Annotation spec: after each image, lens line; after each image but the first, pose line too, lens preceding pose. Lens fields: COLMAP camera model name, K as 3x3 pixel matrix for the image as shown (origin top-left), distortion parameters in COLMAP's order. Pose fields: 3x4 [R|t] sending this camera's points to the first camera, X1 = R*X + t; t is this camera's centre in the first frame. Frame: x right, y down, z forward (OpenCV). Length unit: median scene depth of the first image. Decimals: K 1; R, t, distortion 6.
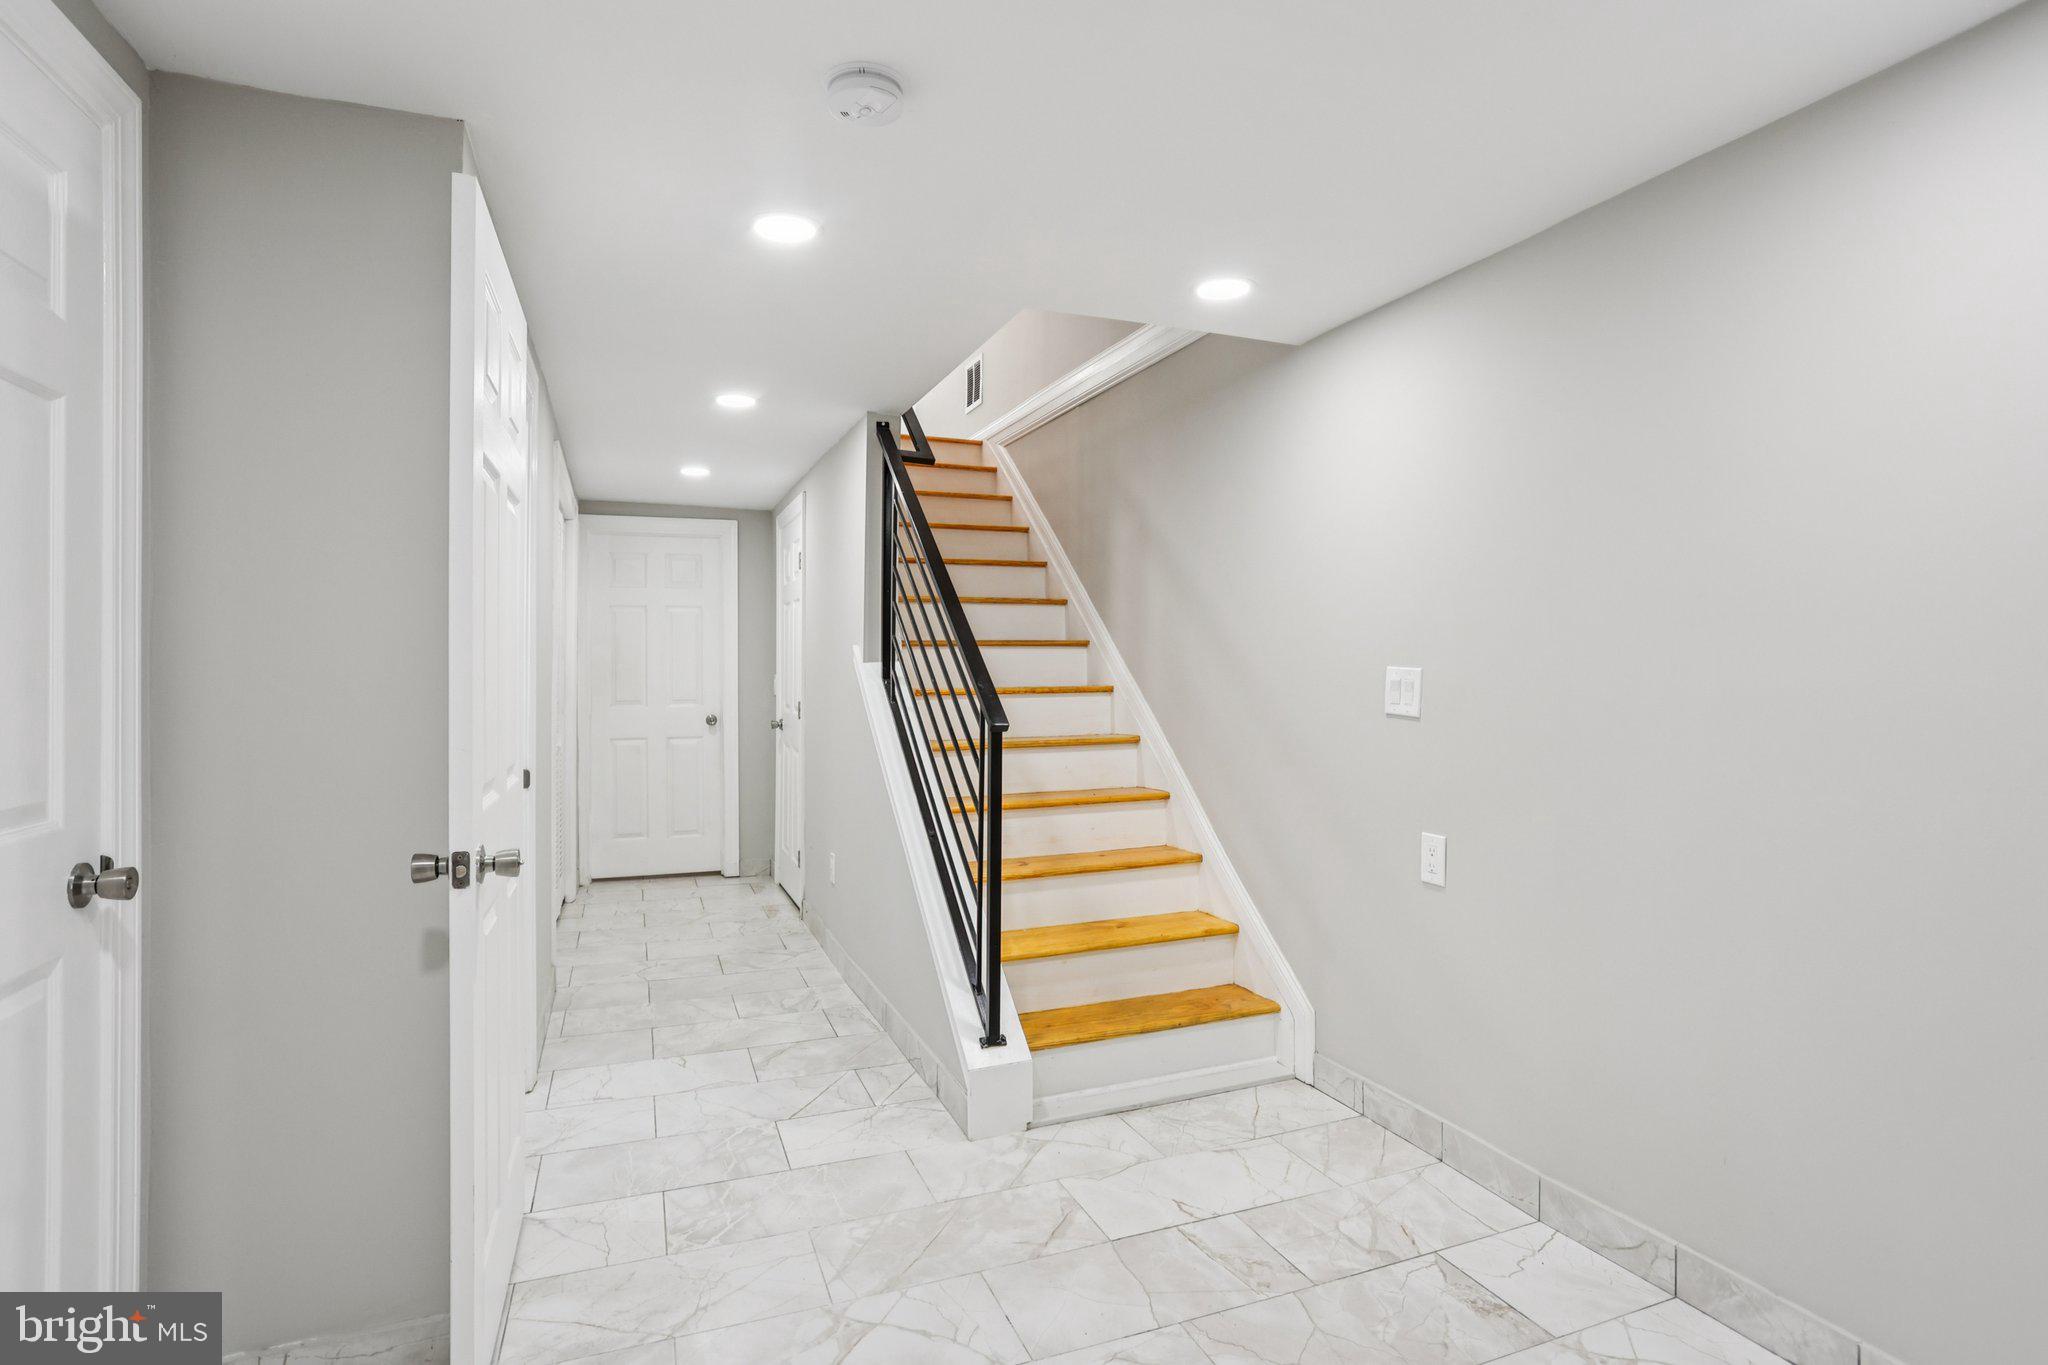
lens RADIAL K [[1011.2, 0, 1036.3], [0, 1011.2, 670.5], [0, 0, 1]] dist [-0.013711, 0.001871]
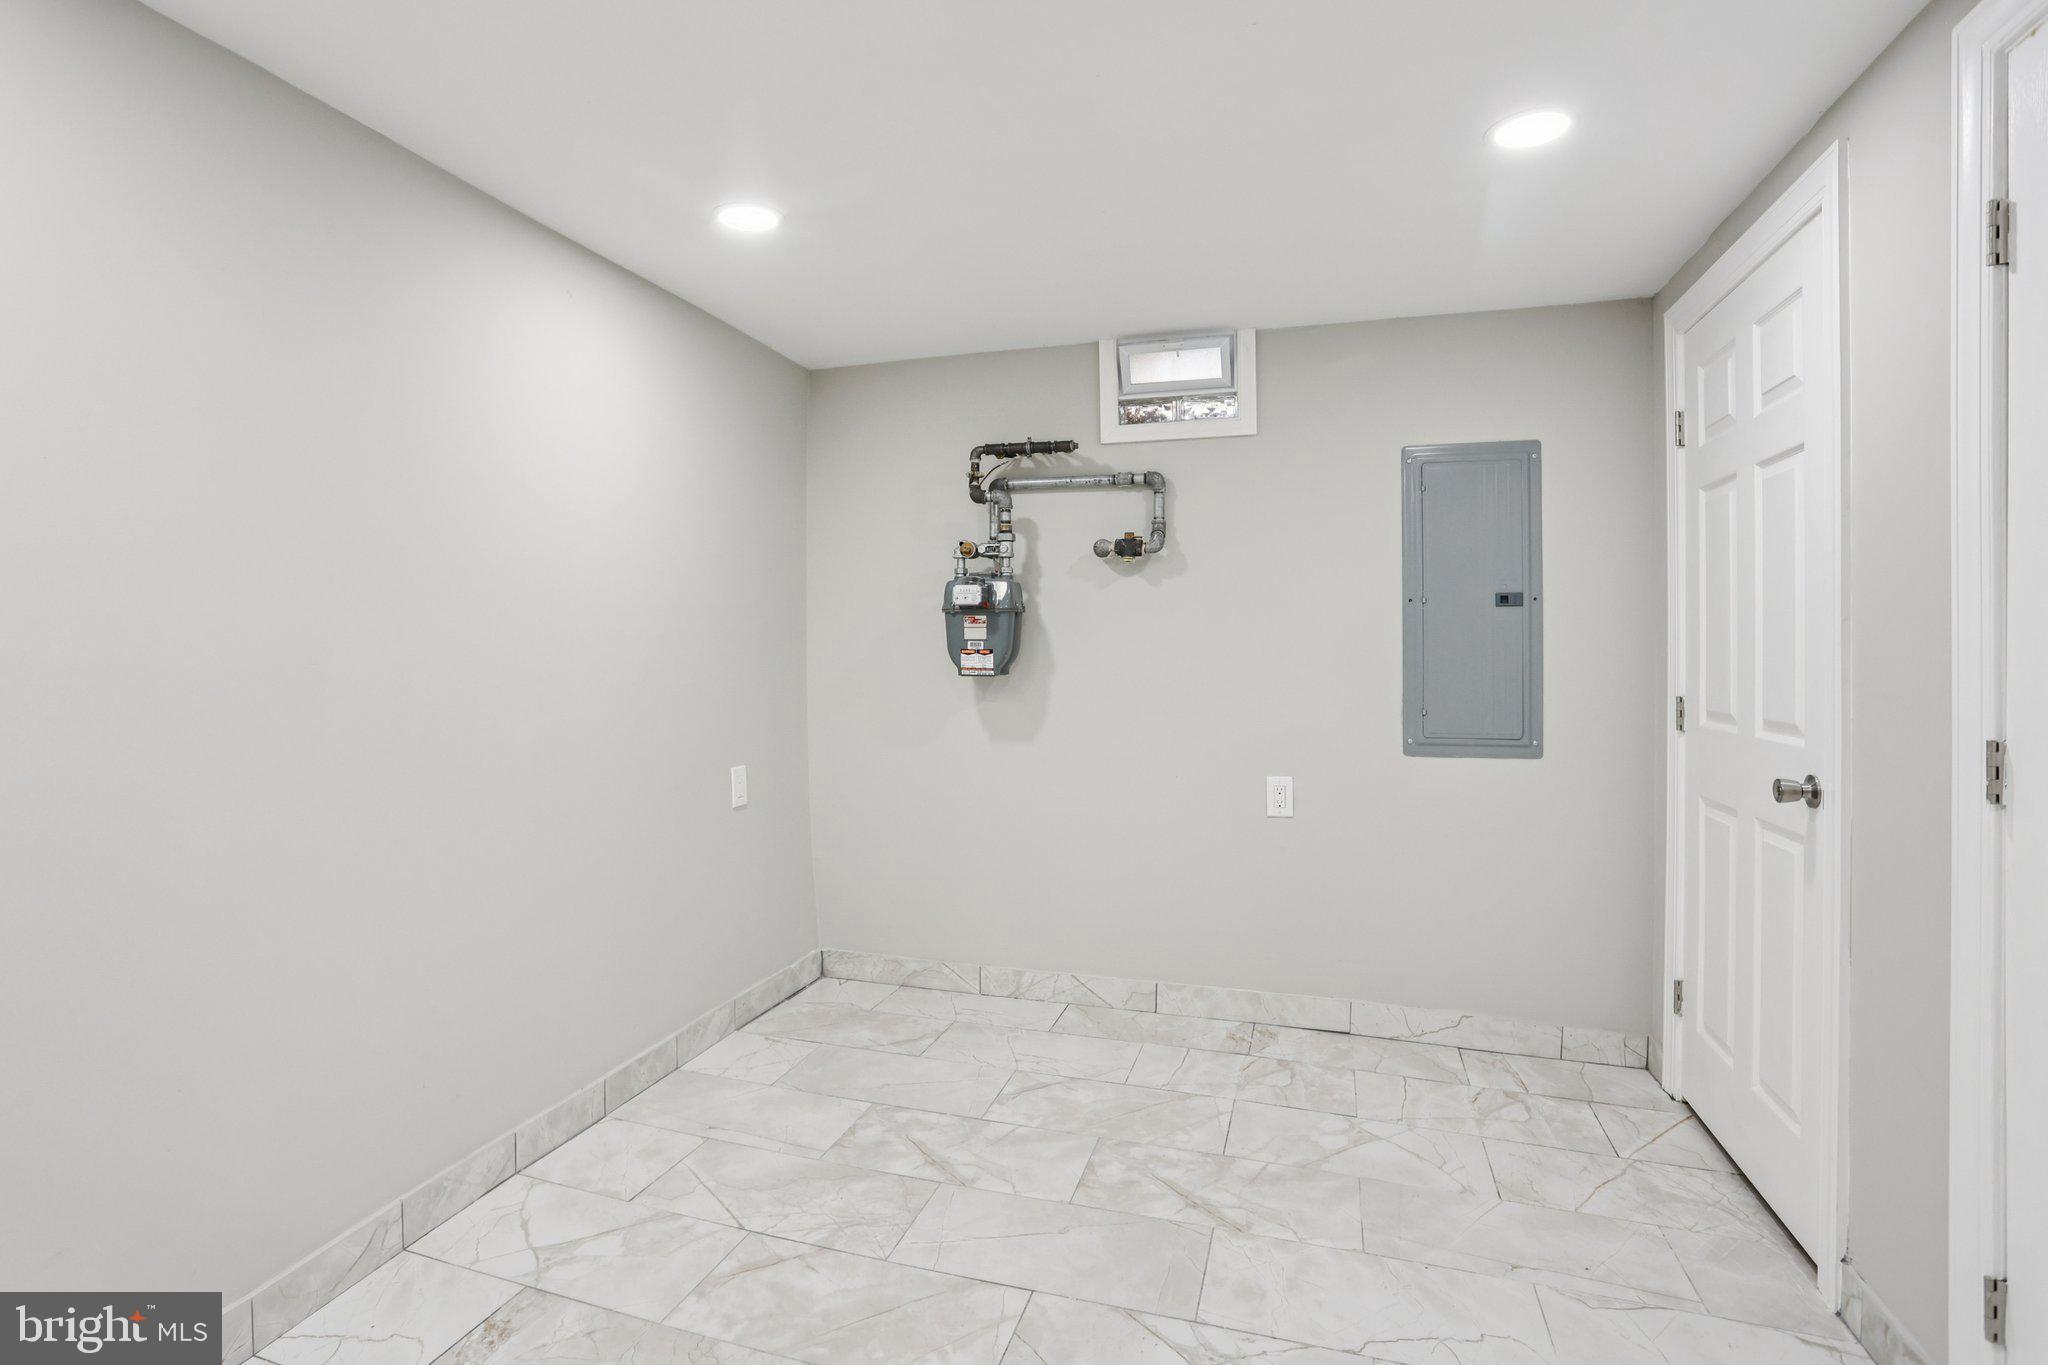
lens RADIAL K [[1011.2, 0, 1025.5], [0, 1011.2, 670.9], [0, 0, 1]] dist [-0.013711, 0.001871]
pose [[-0.781015, 0.008550, 0.624453, -0.544096], [0.024013, 0.999578, 0.016347, 0.022073], [-0.624050, 0.027762, -0.780891, 1.448567]]
